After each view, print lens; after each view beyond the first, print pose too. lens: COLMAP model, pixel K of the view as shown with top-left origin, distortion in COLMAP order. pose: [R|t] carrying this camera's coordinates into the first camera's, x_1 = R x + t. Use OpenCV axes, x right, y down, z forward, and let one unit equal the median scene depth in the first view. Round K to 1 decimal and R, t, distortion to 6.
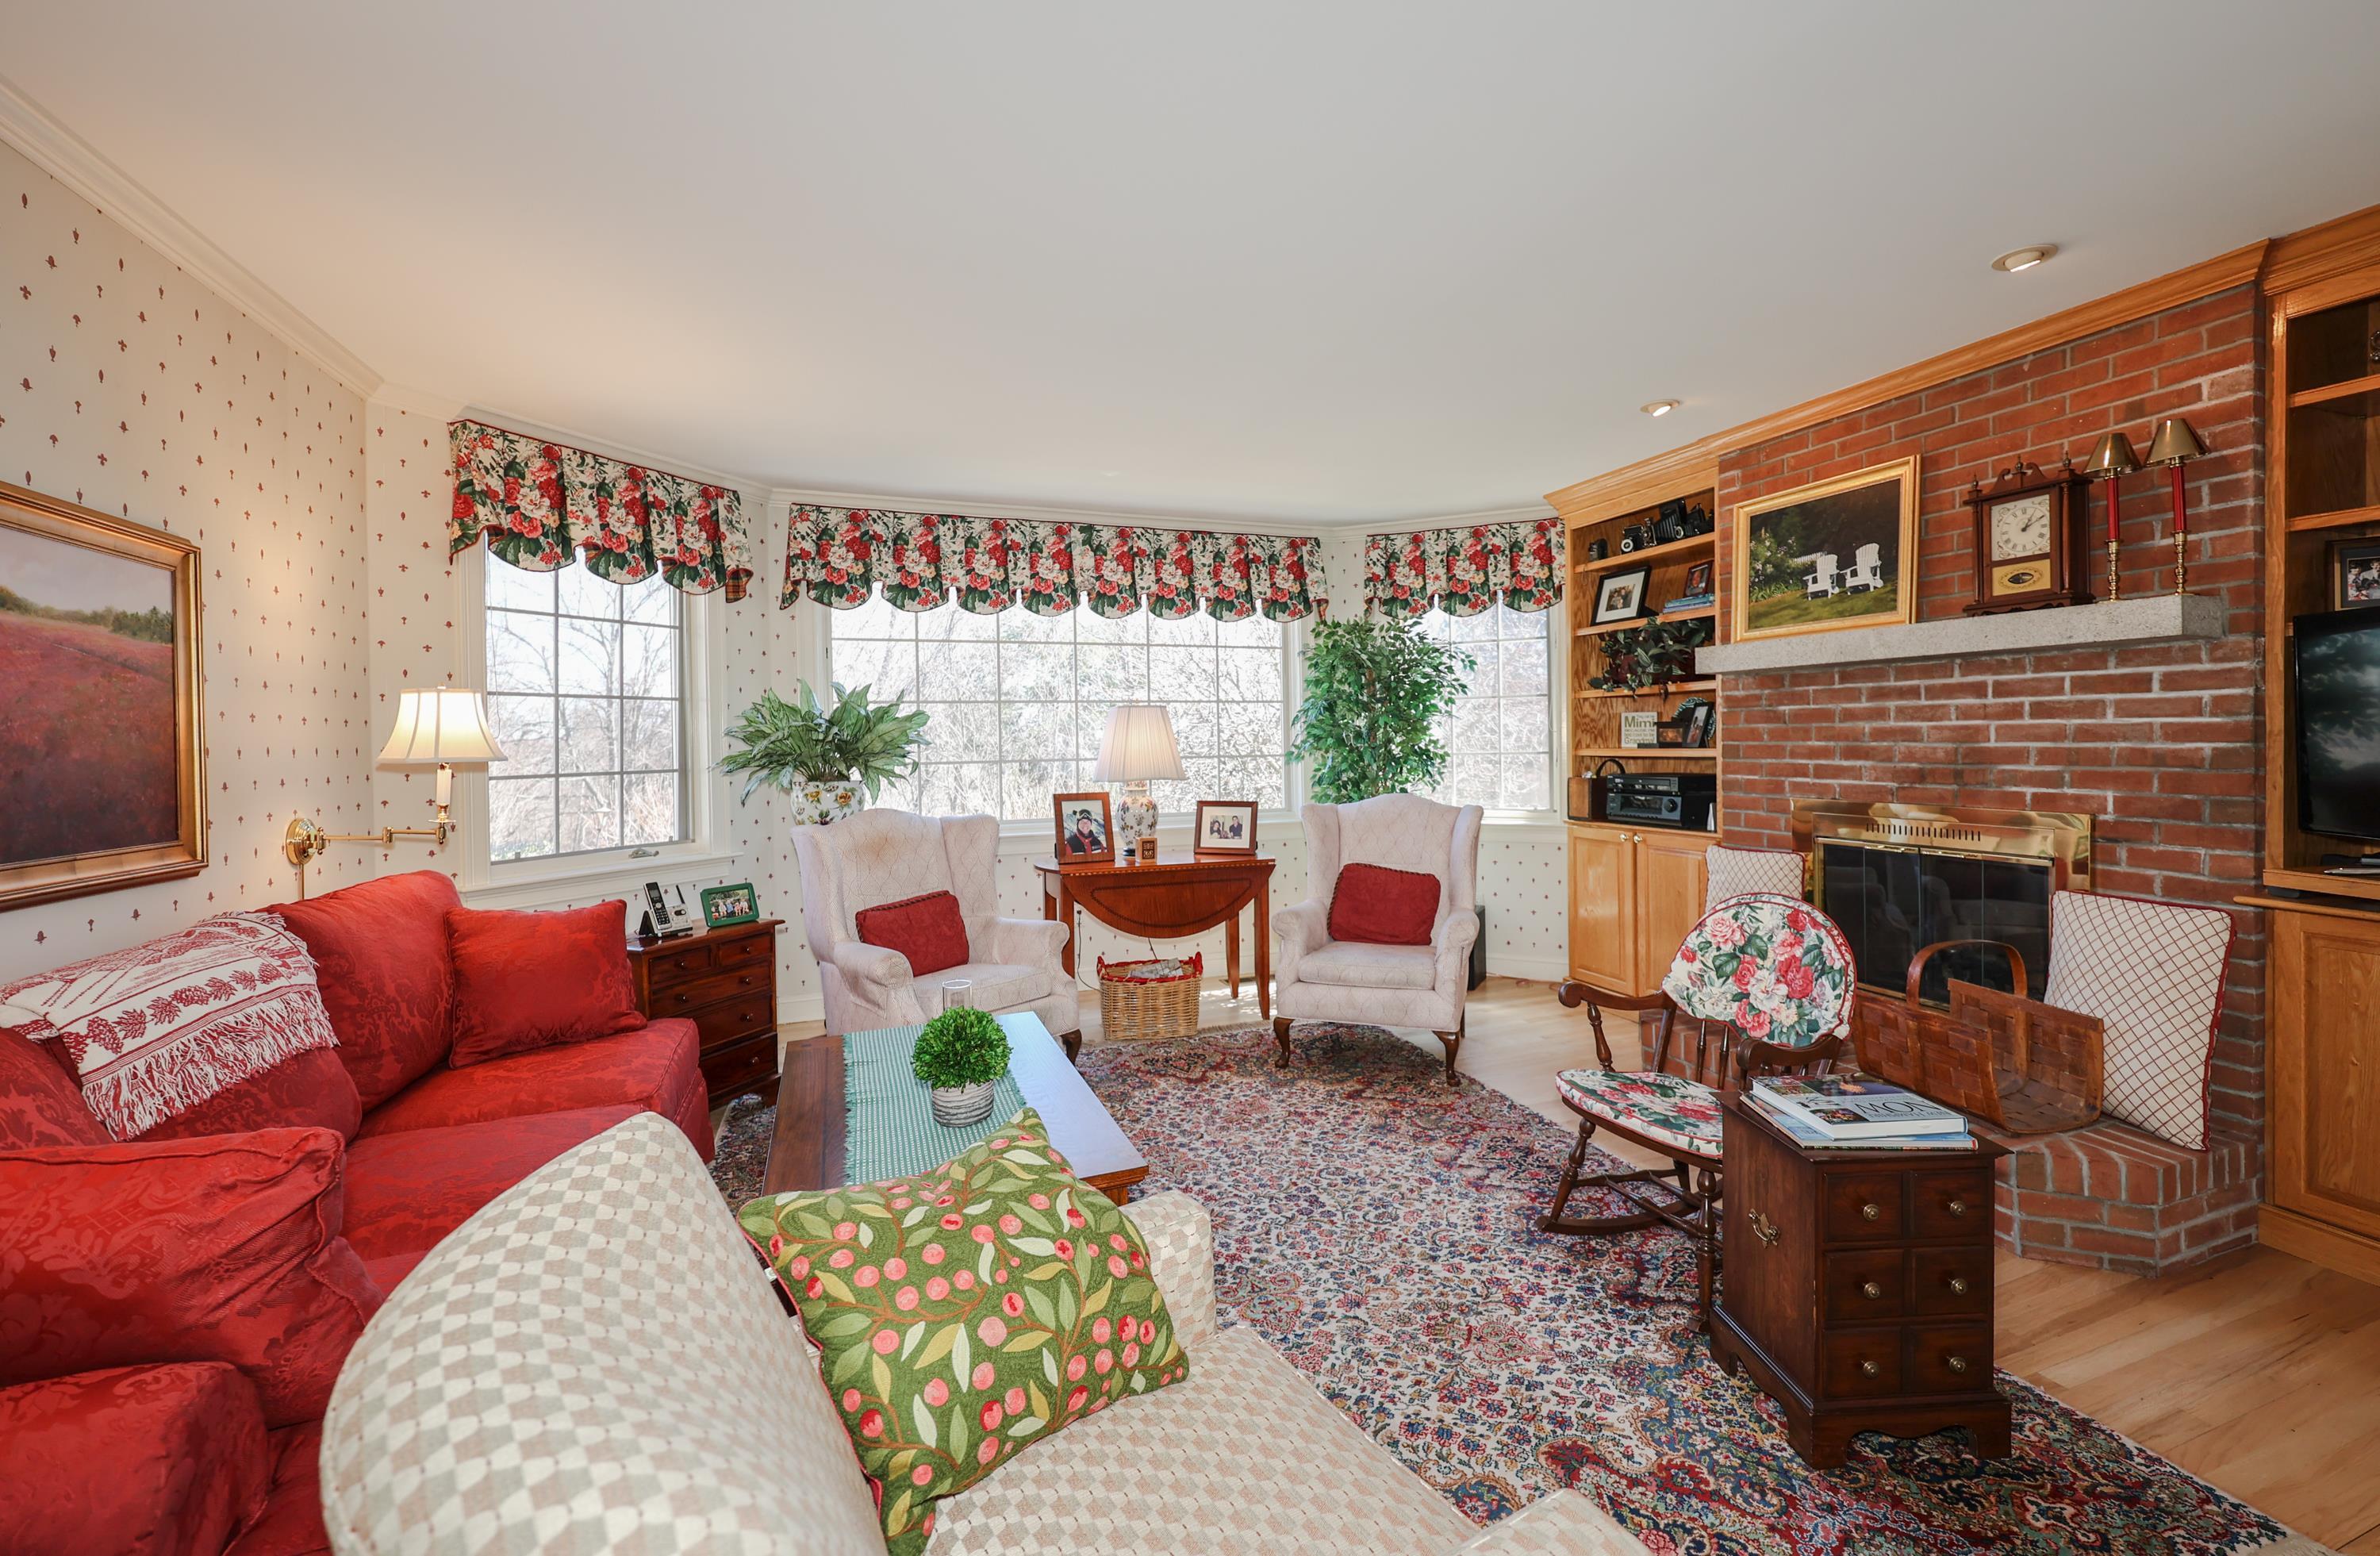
lens RADIAL K [[979.2, 0, 1239.7], [0, 979.2, 736.9], [0, 0, 1]] dist [-0.001429, -0.000037]
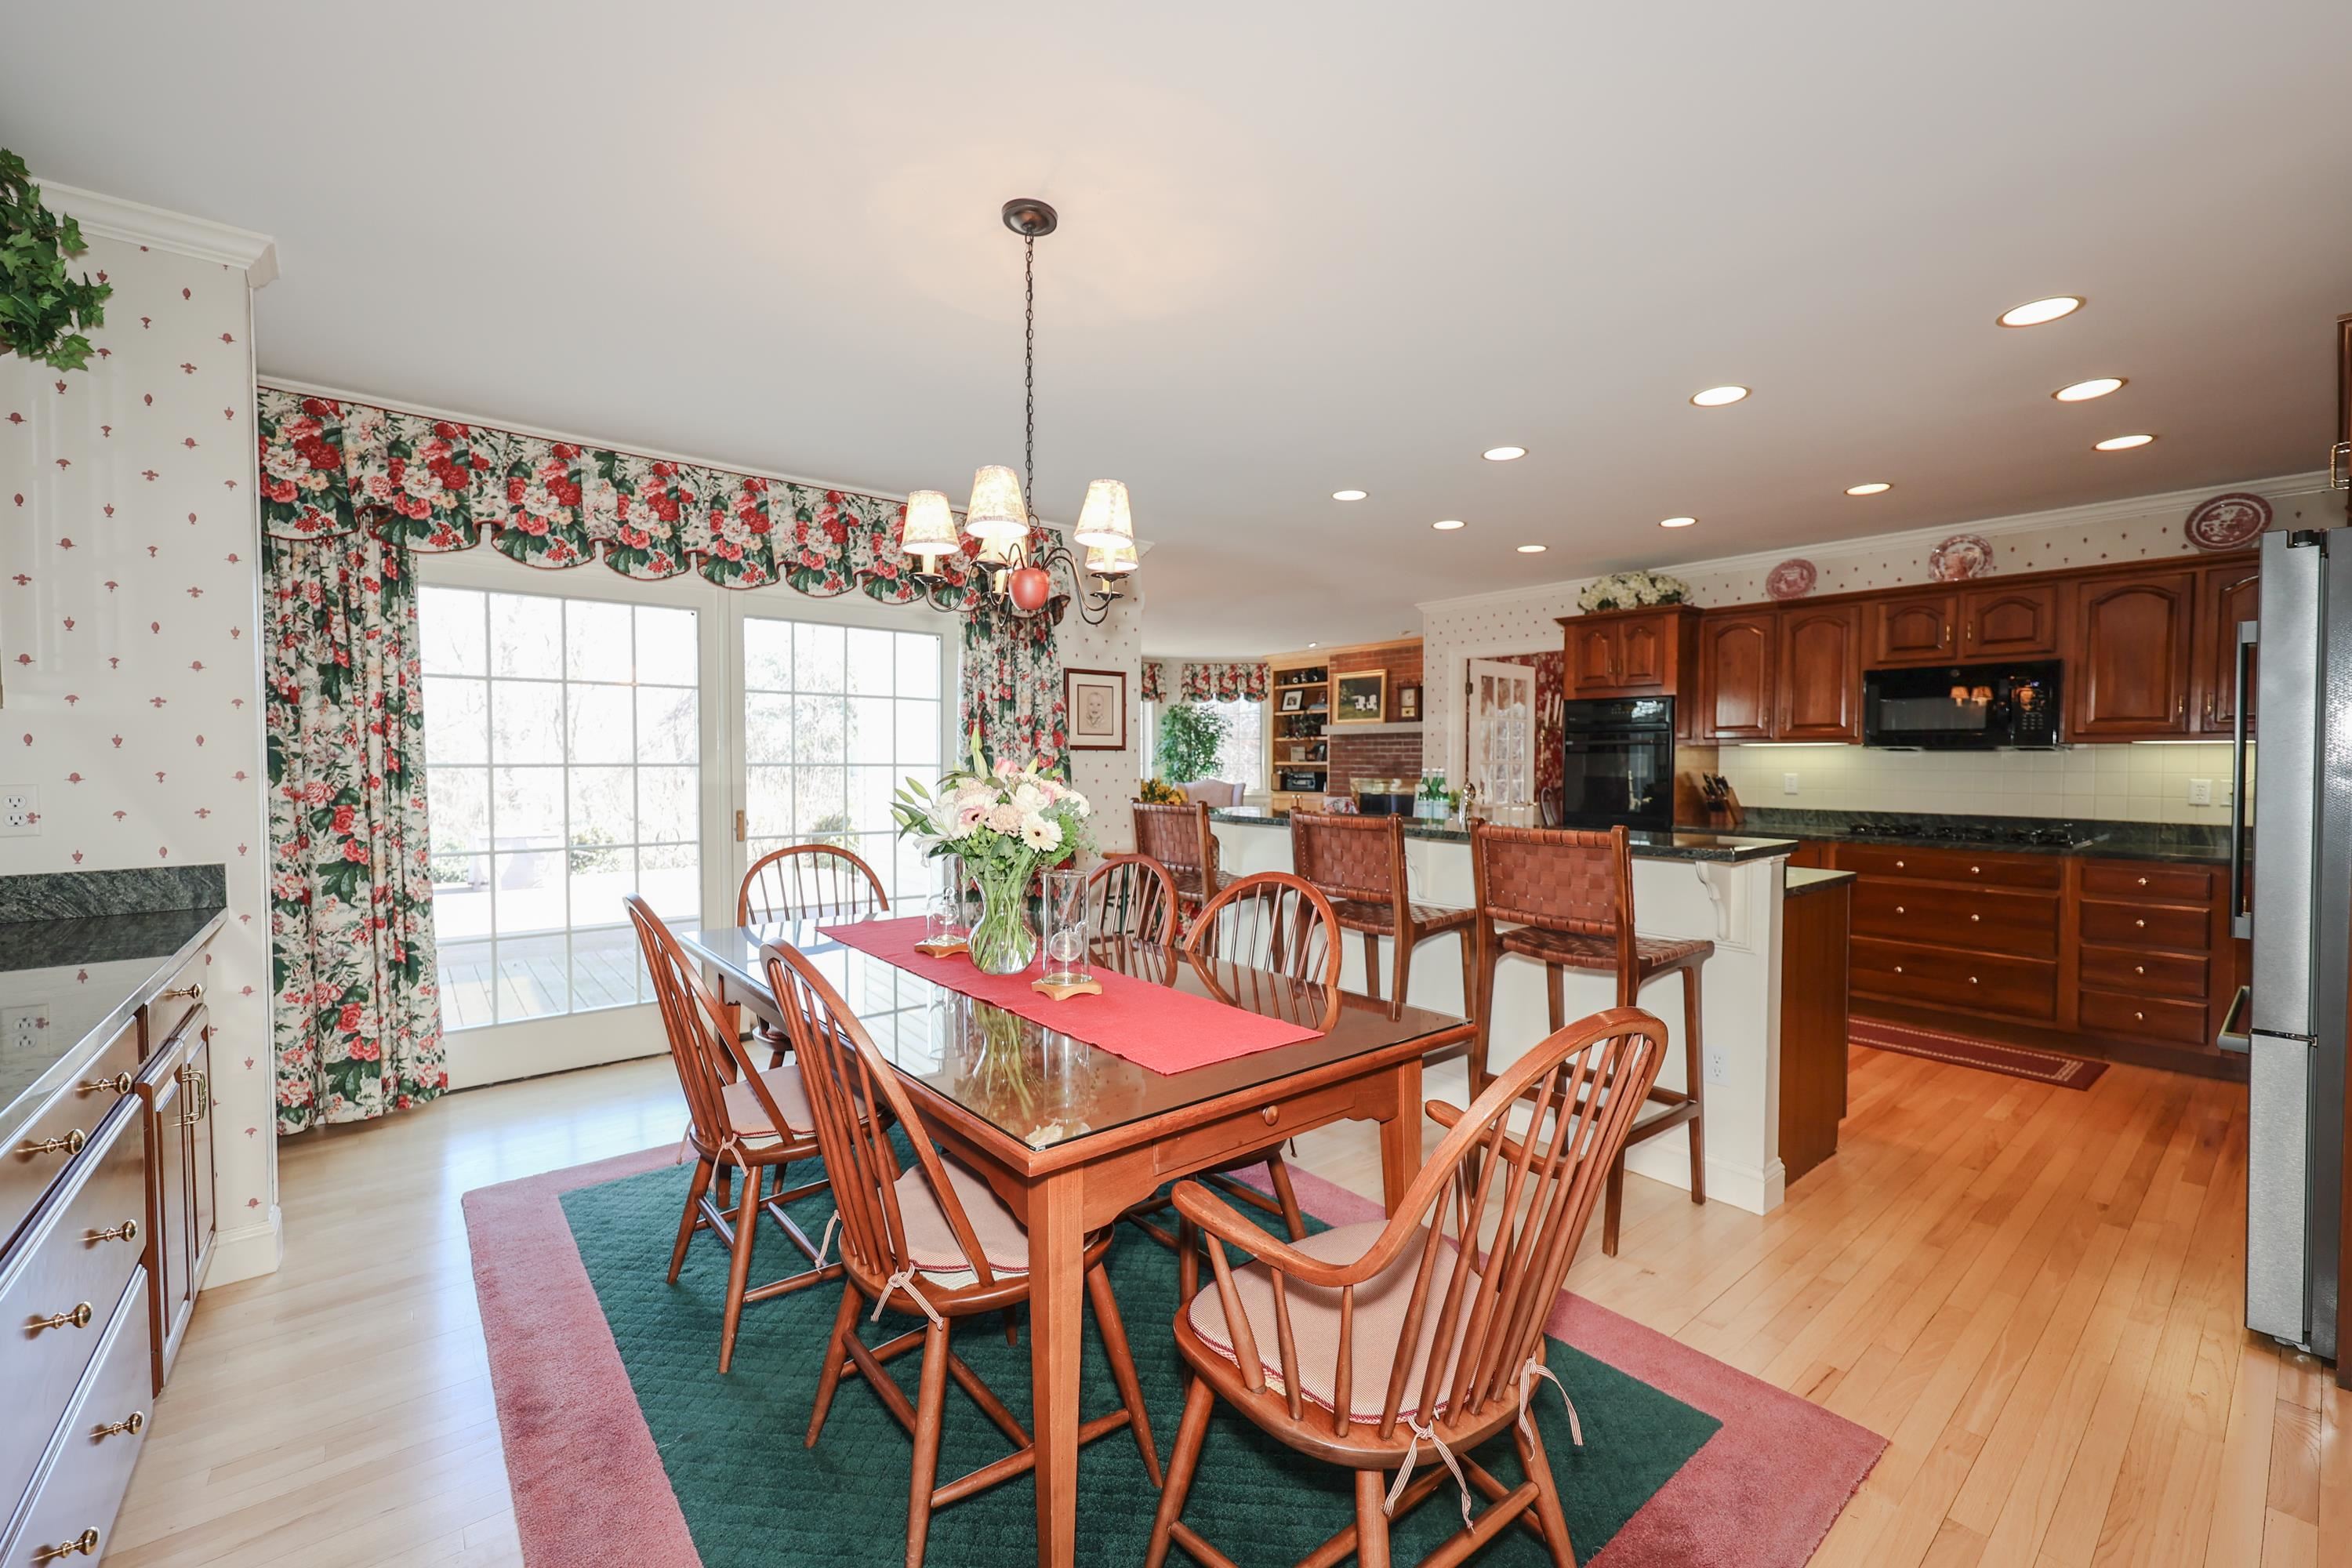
lens RADIAL K [[957.1, 0, 1176.9], [0, 957.1, 784.1], [0, 0, 1]] dist [-0.029078, -0.000469]
pose [[0.955375, 0.006238, 0.295329, -0.601073], [-0.013889, 0.999620, 0.023818, 0.014174], [-0.295068, -0.026857, 0.955099, -1.223859]]
